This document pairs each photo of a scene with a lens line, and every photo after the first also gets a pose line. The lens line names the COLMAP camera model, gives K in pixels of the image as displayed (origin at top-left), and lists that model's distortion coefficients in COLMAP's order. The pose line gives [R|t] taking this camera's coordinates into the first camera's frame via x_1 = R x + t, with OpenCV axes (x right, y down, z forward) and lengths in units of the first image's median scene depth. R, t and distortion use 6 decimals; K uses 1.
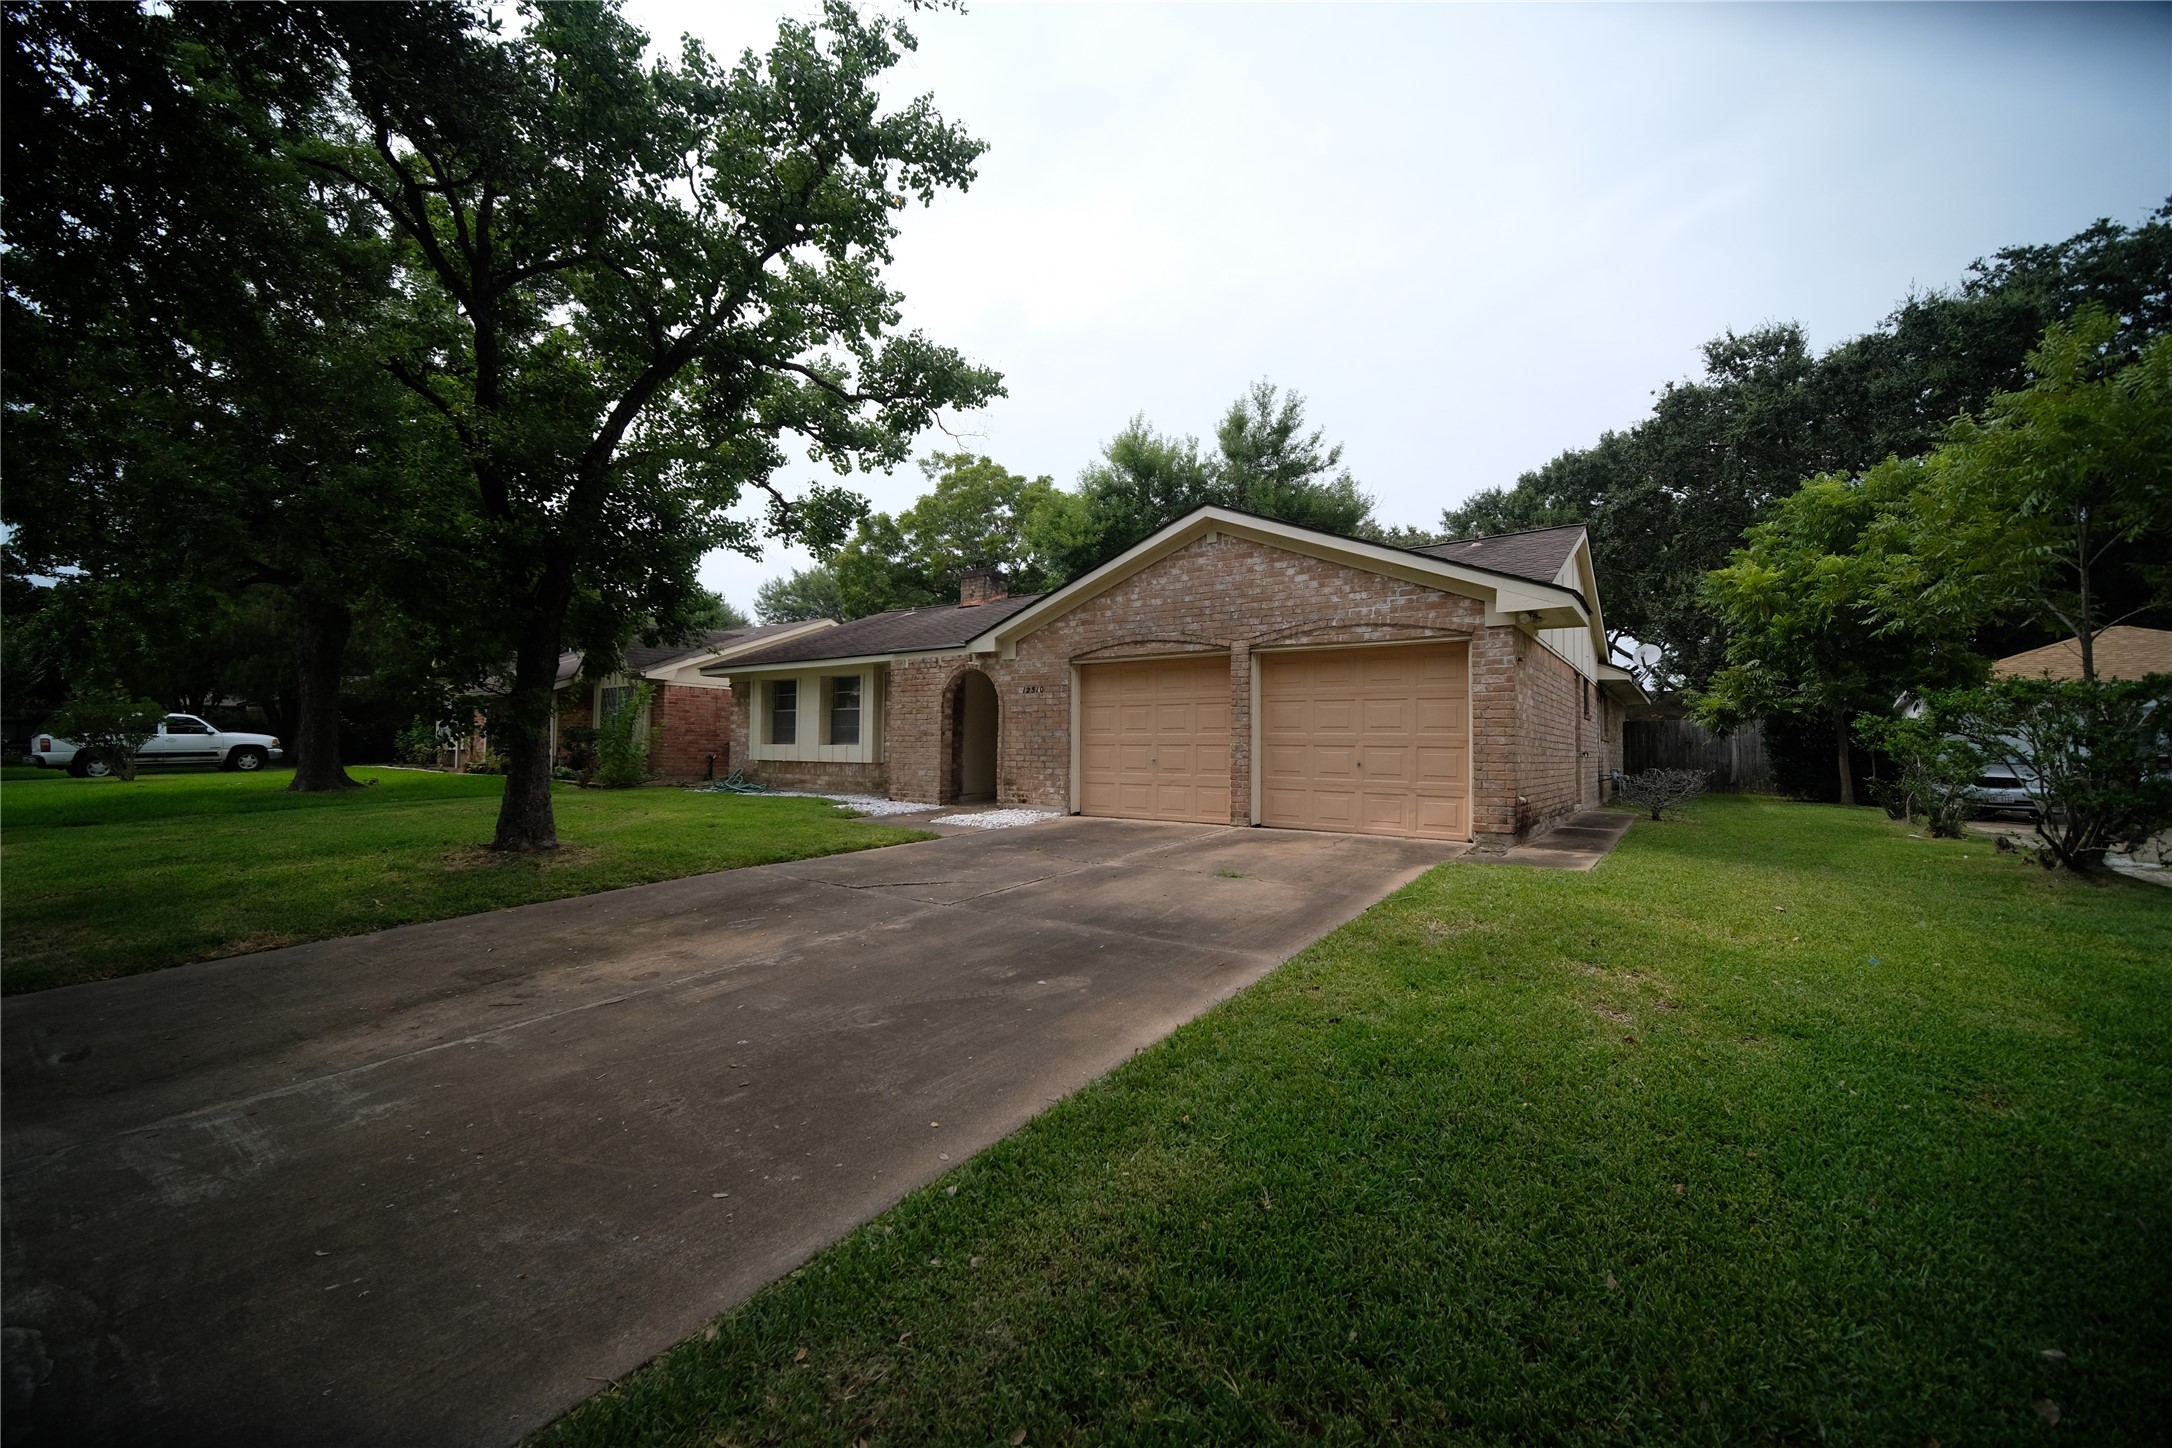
lens RADIAL K [[863.8, 0, 1096.9], [0, 863.8, 723.6], [0, 0, 1]] dist [-0.003373, -0.000610]
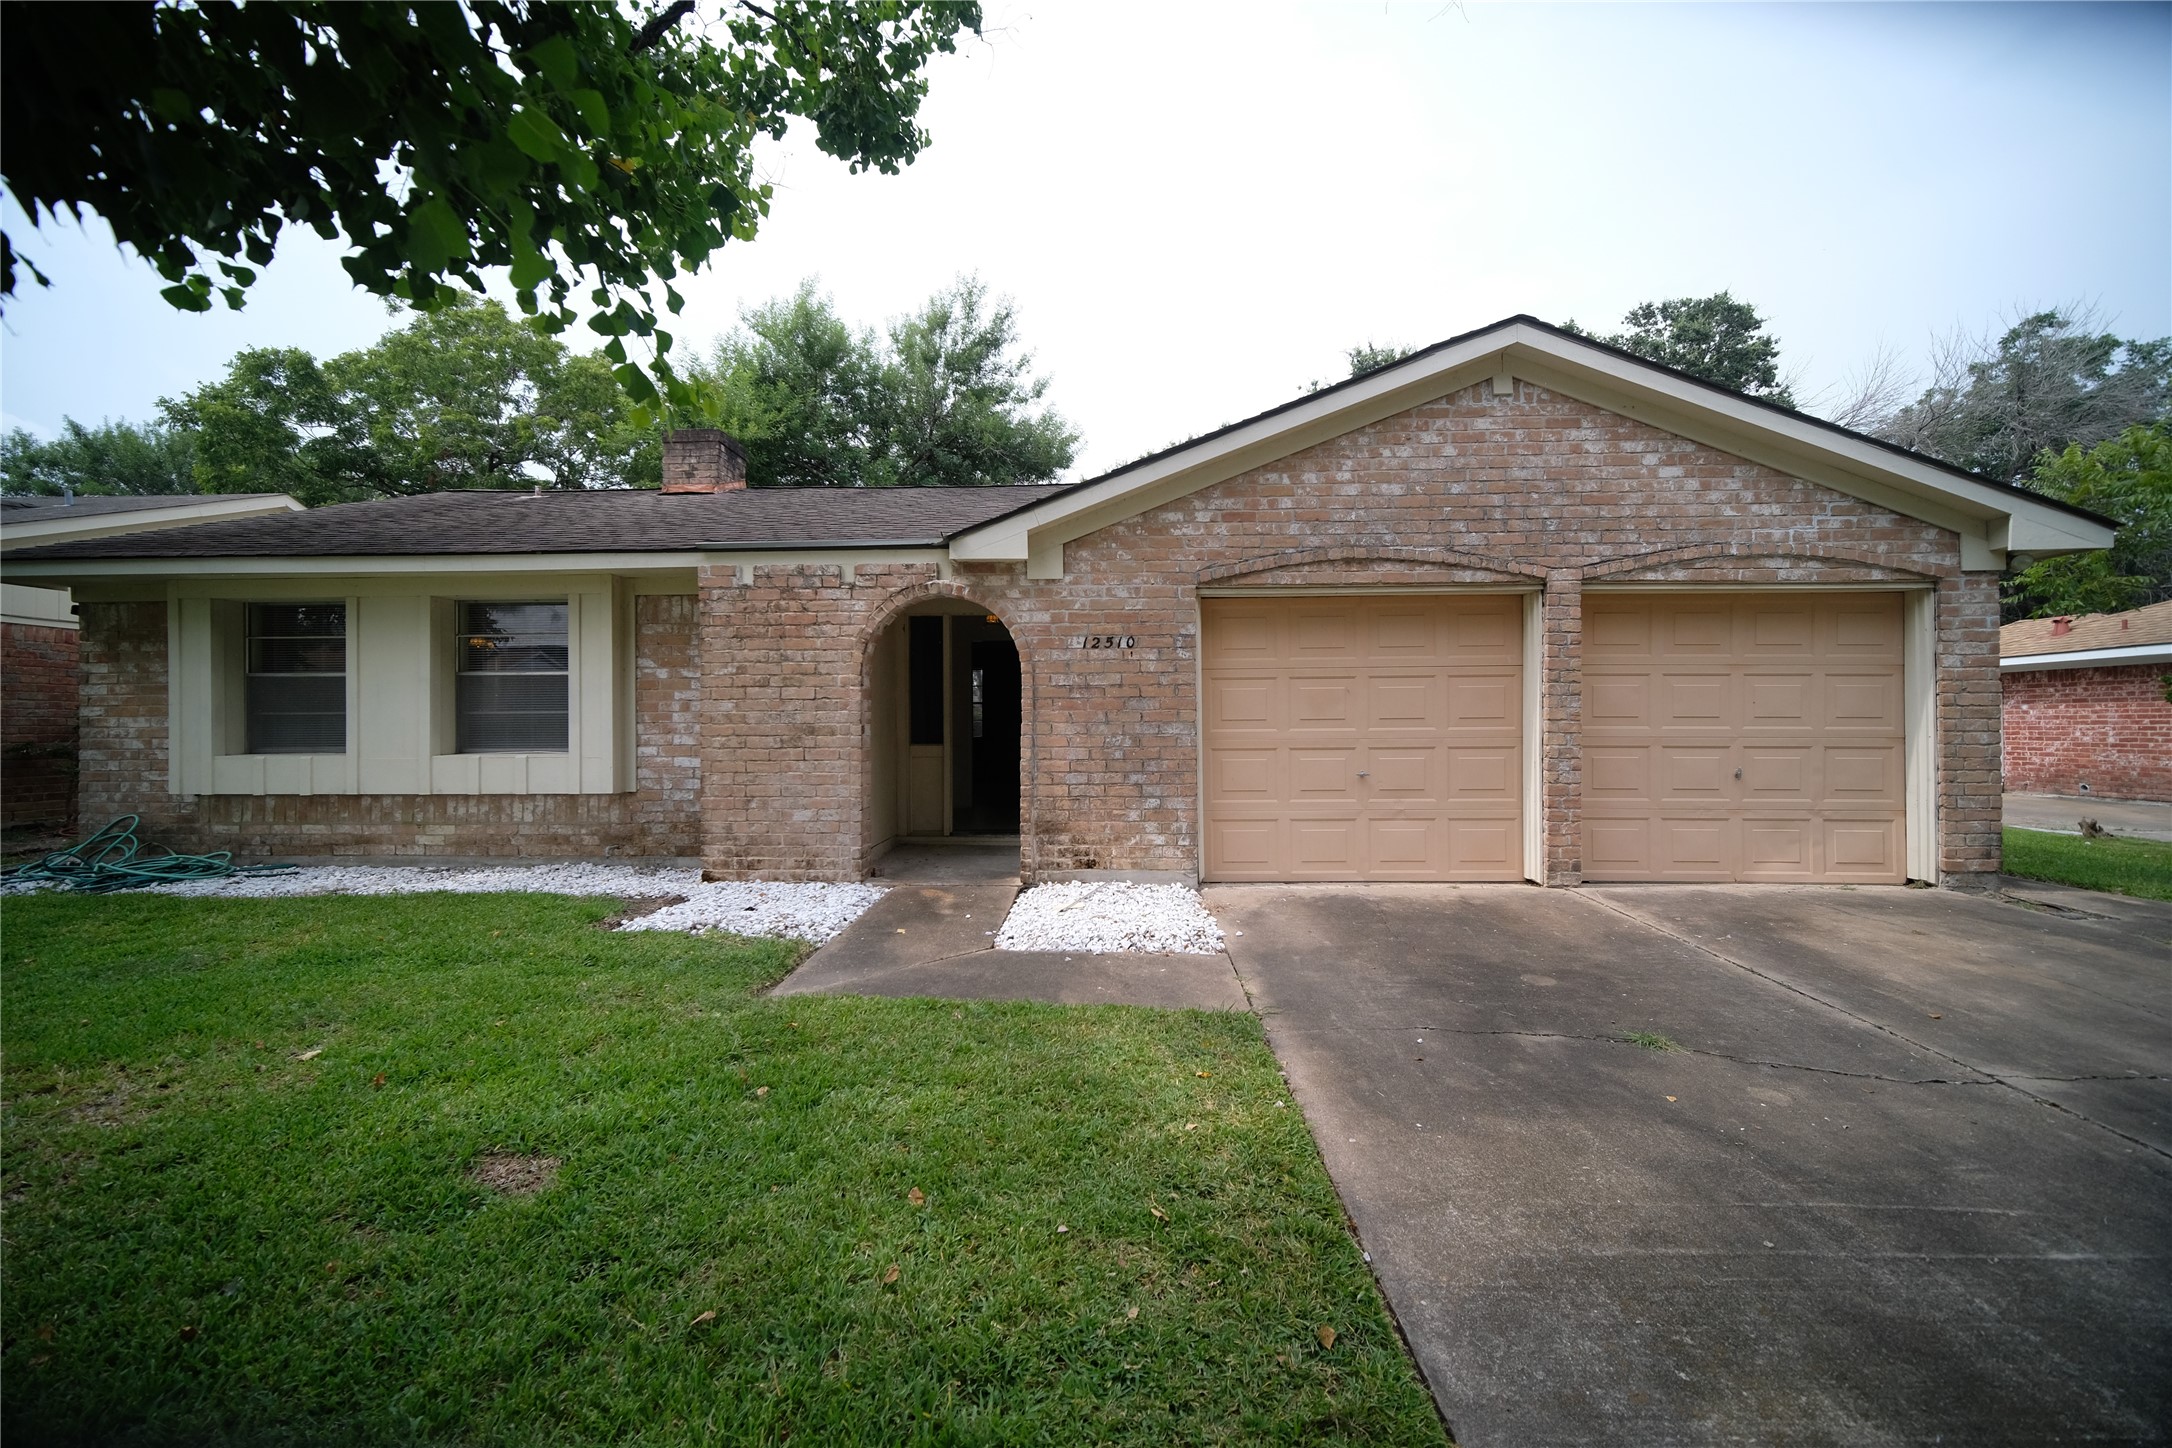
lens RADIAL K [[863.8, 0, 1081.0], [0, 863.8, 725.1], [0, 0, 1]] dist [-0.003373, -0.000610]
pose [[0.836247, -0.011796, 0.548226, -0.394249], [-0.004184, 0.999602, 0.027891, -0.005304], [-0.548337, -0.025618, 0.835865, 0.636278]]
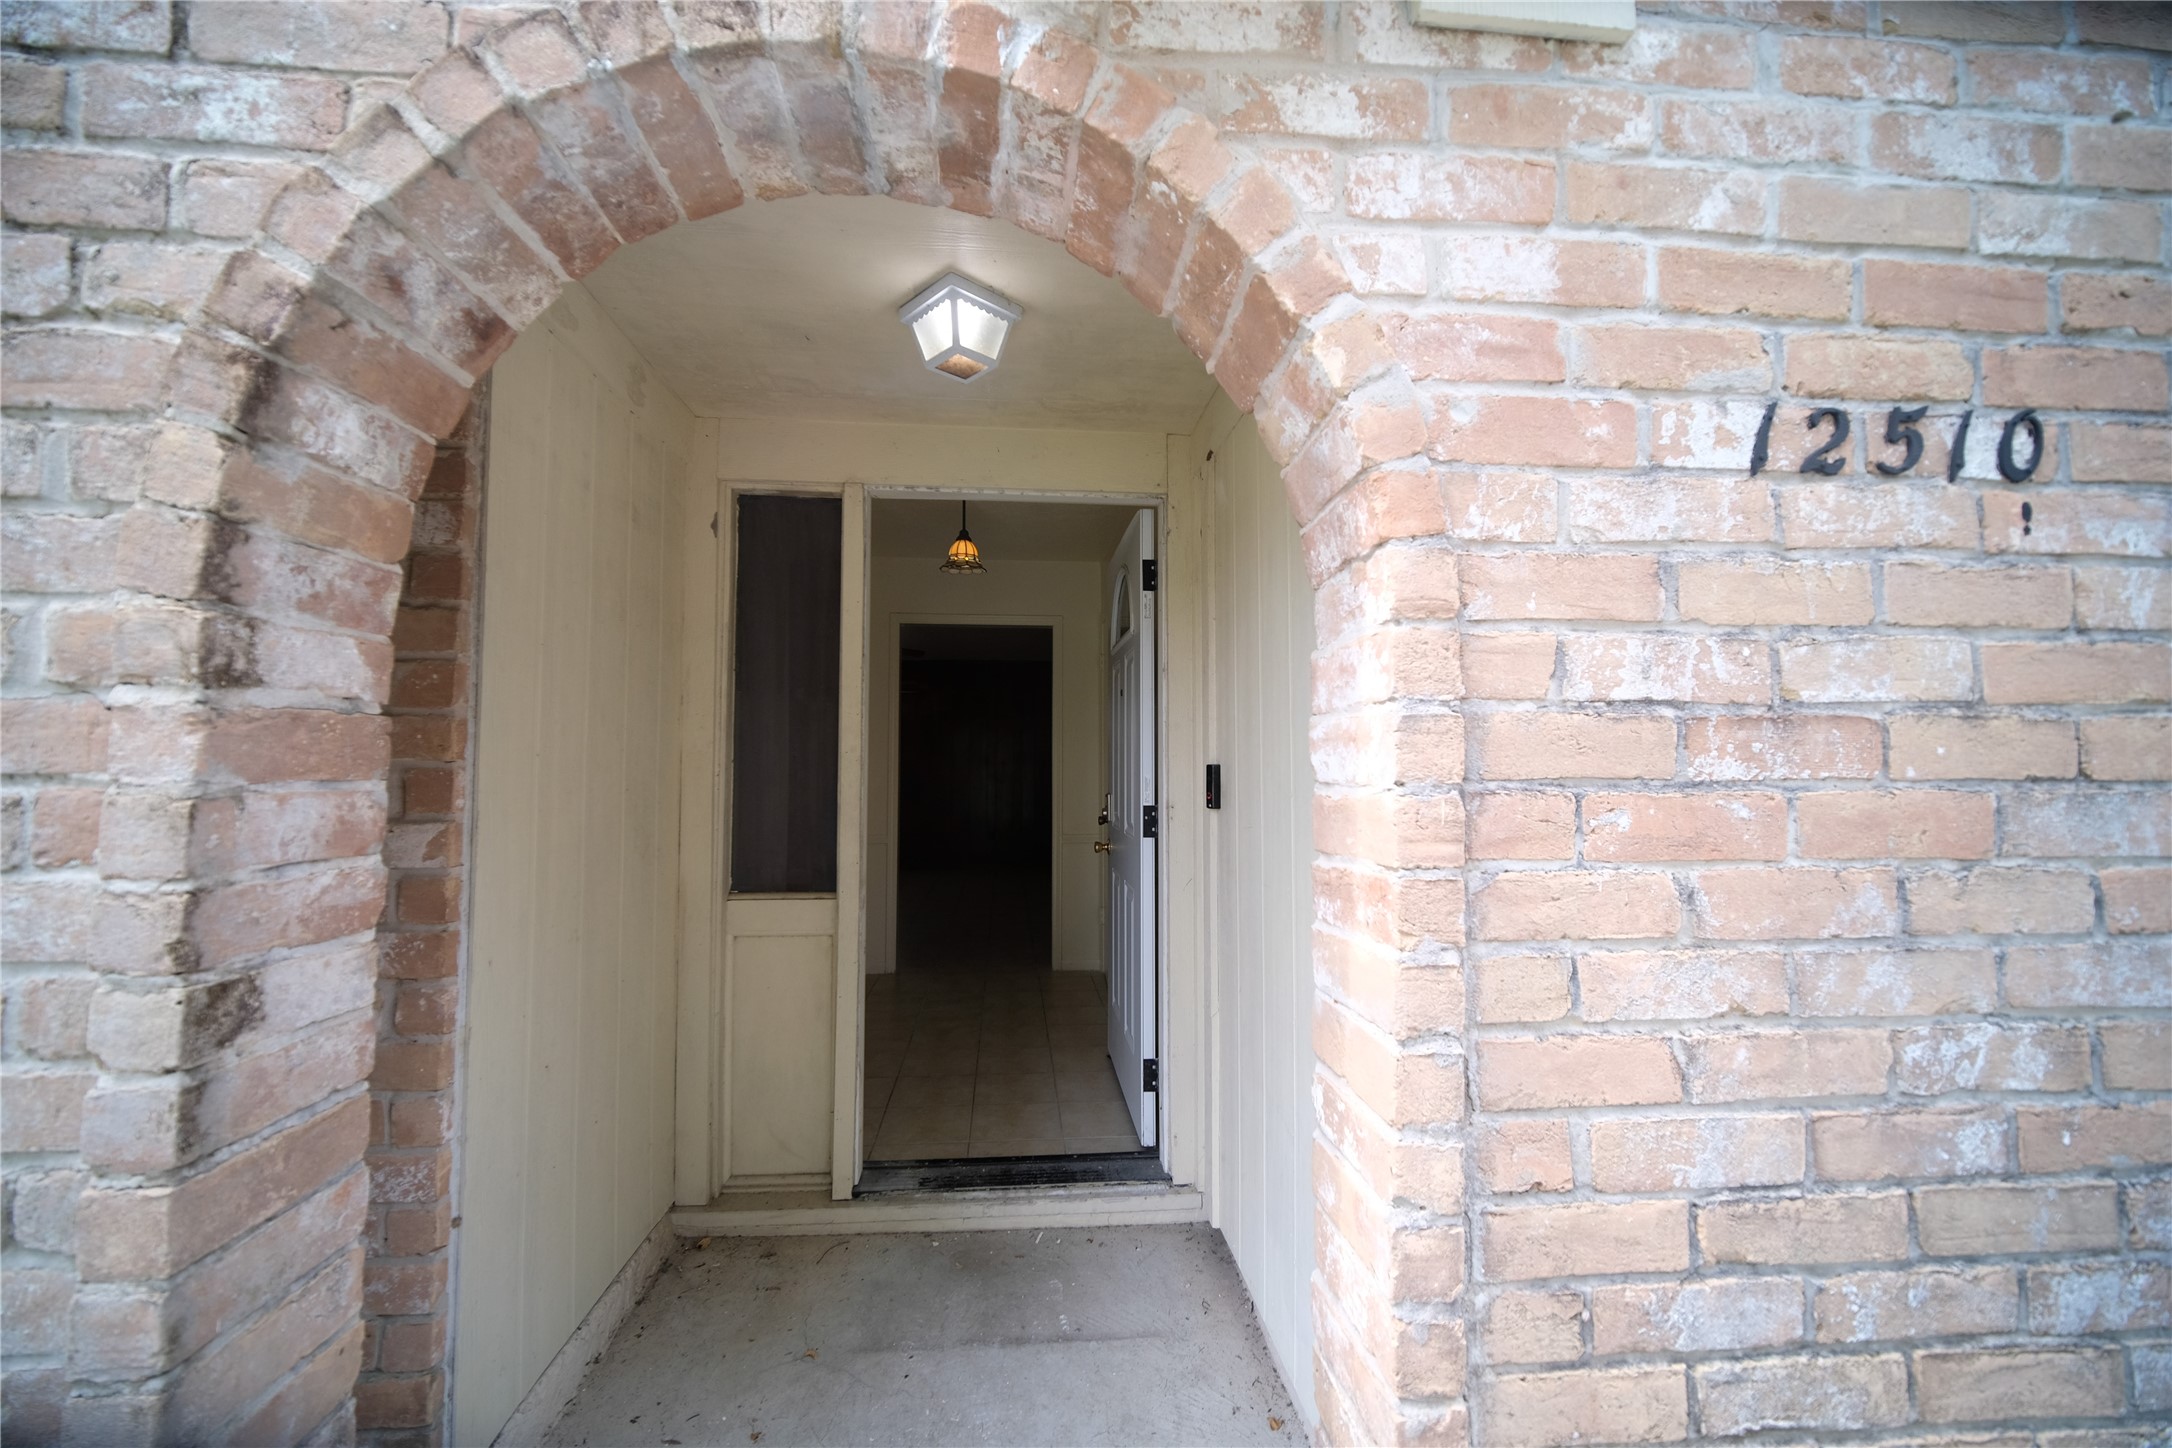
lens RADIAL K [[863.8, 0, 1086.5], [0, 863.8, 729.1], [0, 0, 1]] dist [-0.003373, -0.000610]
pose [[0.762389, 0.021507, 0.646761, -0.200190], [-0.016159, 0.999769, -0.014198, -0.010409], [-0.646917, 0.000373, 0.762561, 1.069880]]
